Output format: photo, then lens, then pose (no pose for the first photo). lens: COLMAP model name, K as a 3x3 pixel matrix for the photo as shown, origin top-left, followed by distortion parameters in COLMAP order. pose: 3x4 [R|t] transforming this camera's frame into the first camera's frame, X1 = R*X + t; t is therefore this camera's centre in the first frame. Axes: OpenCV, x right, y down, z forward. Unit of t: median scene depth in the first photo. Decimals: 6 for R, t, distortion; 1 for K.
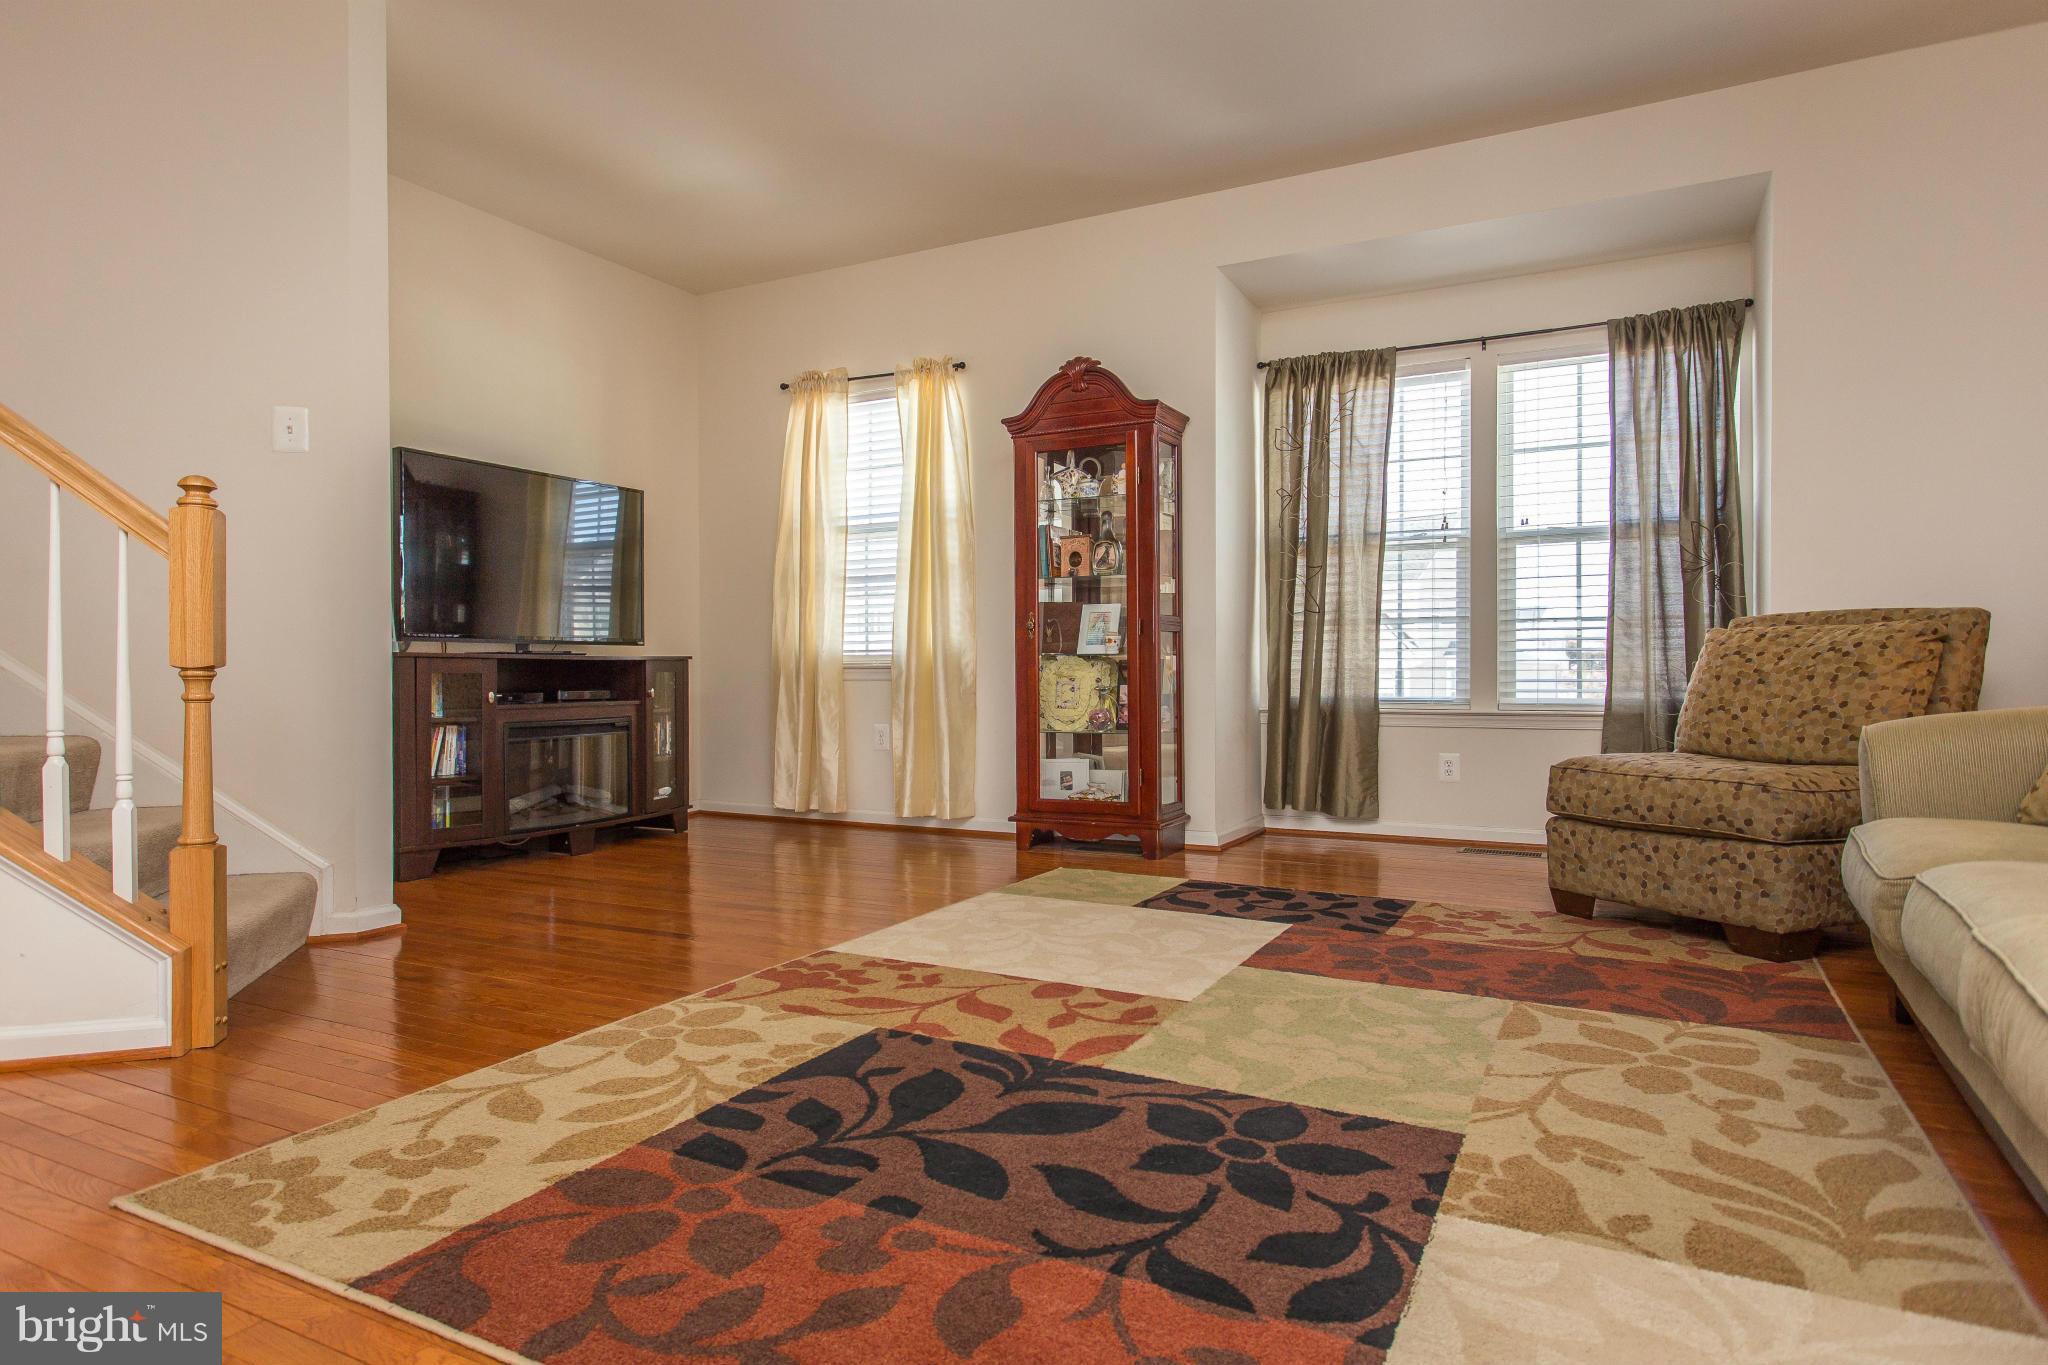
lens RADIAL K [[1166.9, 0, 1020.8], [0, 1166.9, 667.1], [0, 0, 1]] dist [-0.002018, 0.003047]
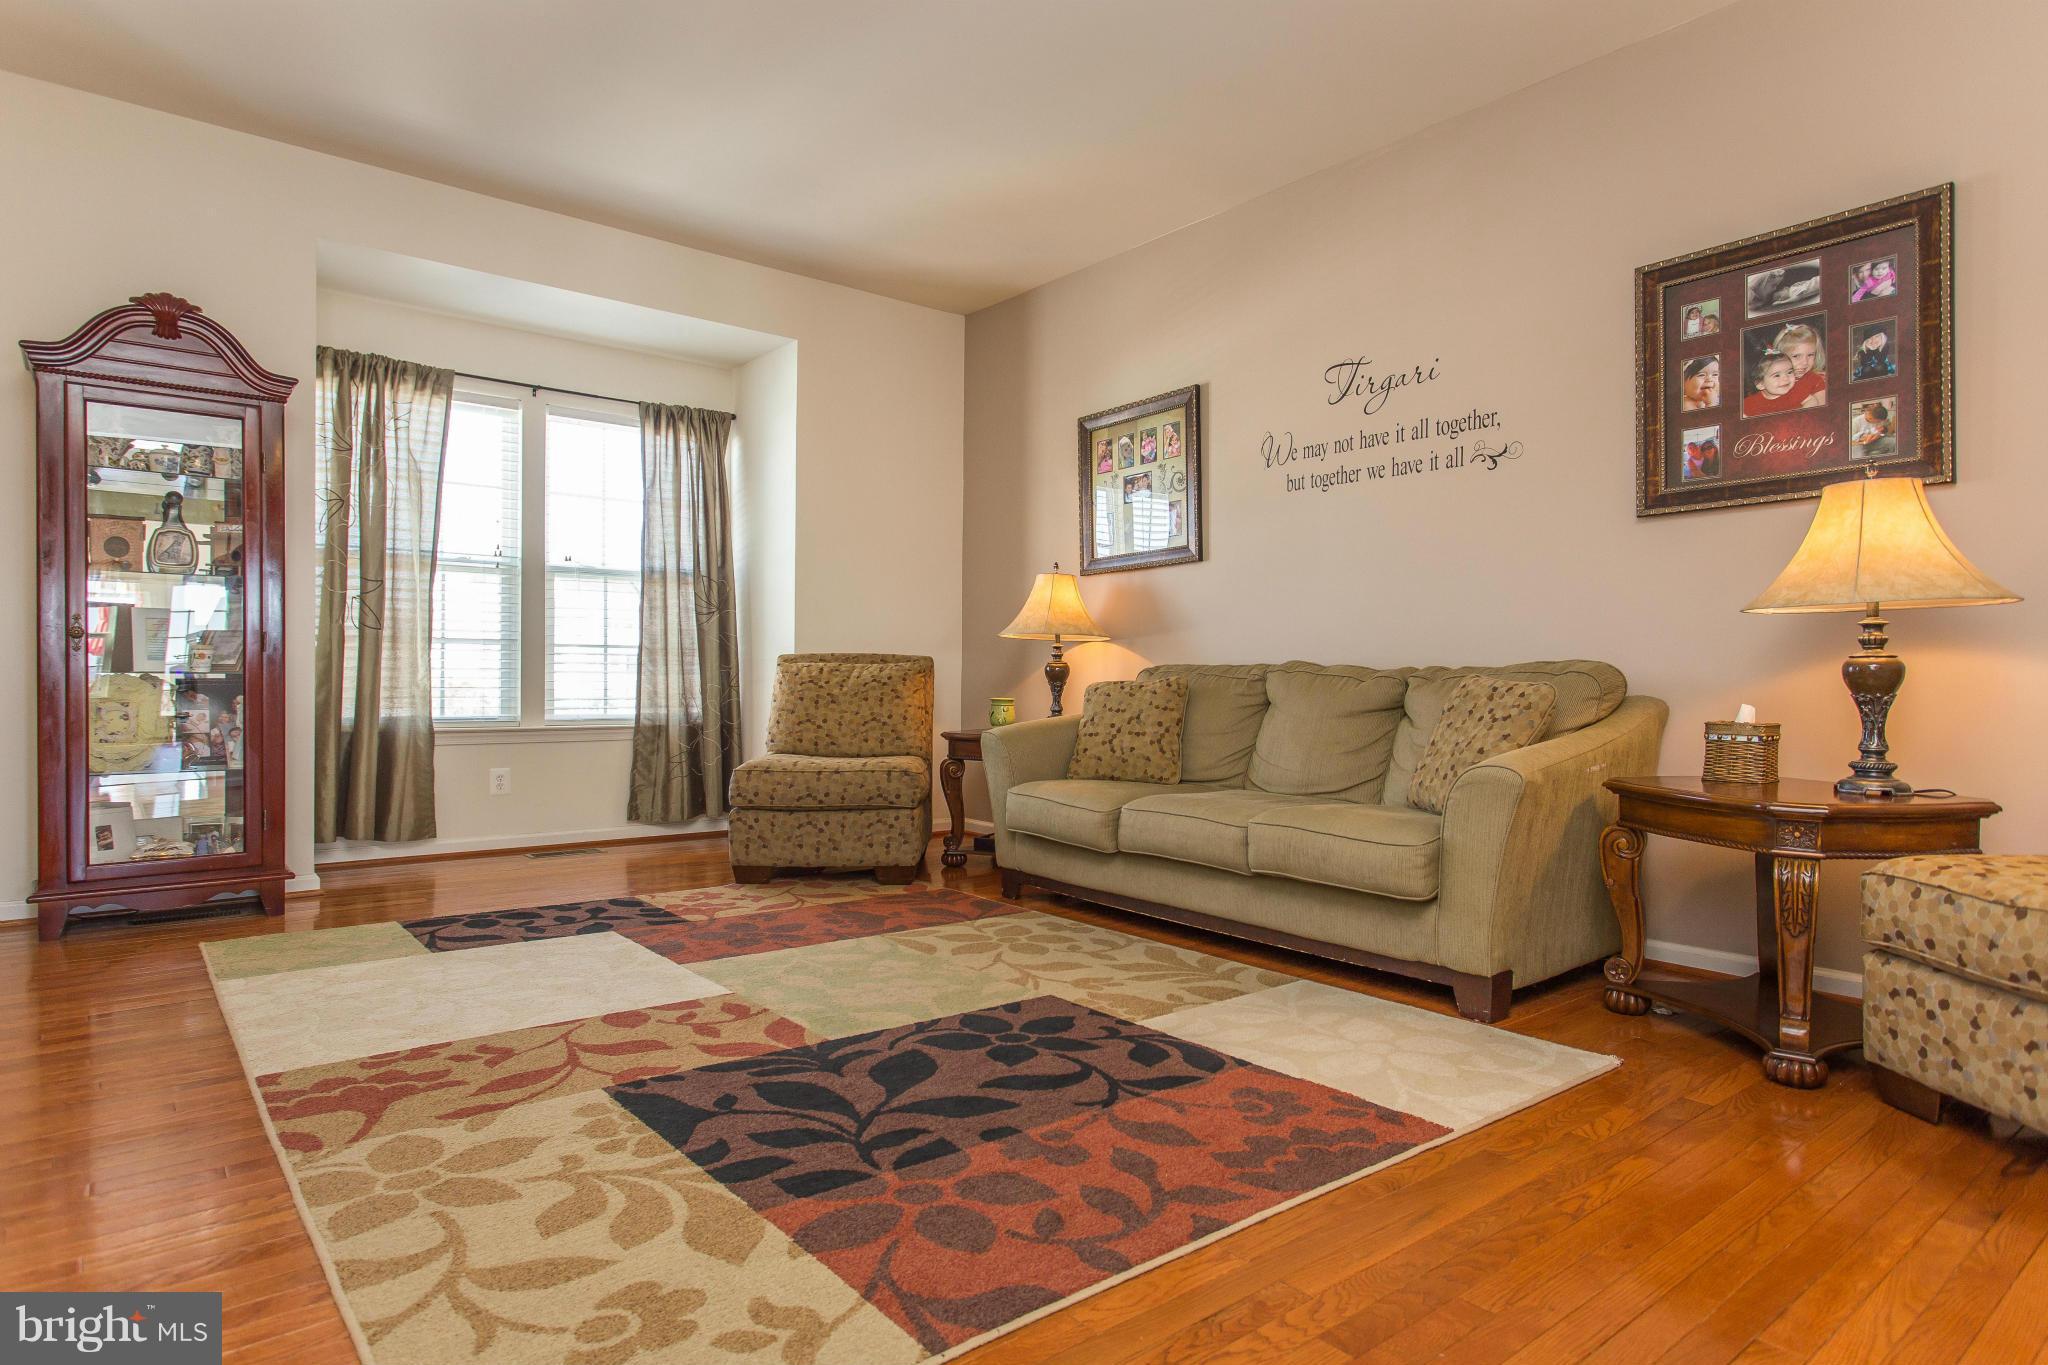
lens RADIAL K [[1130.3, 0, 1043.9], [0, 1130.3, 673.7], [0, 0, 1]] dist [0.001102, 0.001312]
pose [[0.386688, 0.009610, 0.922161, -0.780965], [-0.013320, 0.999900, -0.004835, -0.026676], [-0.922114, -0.010413, 0.386777, 0.296413]]
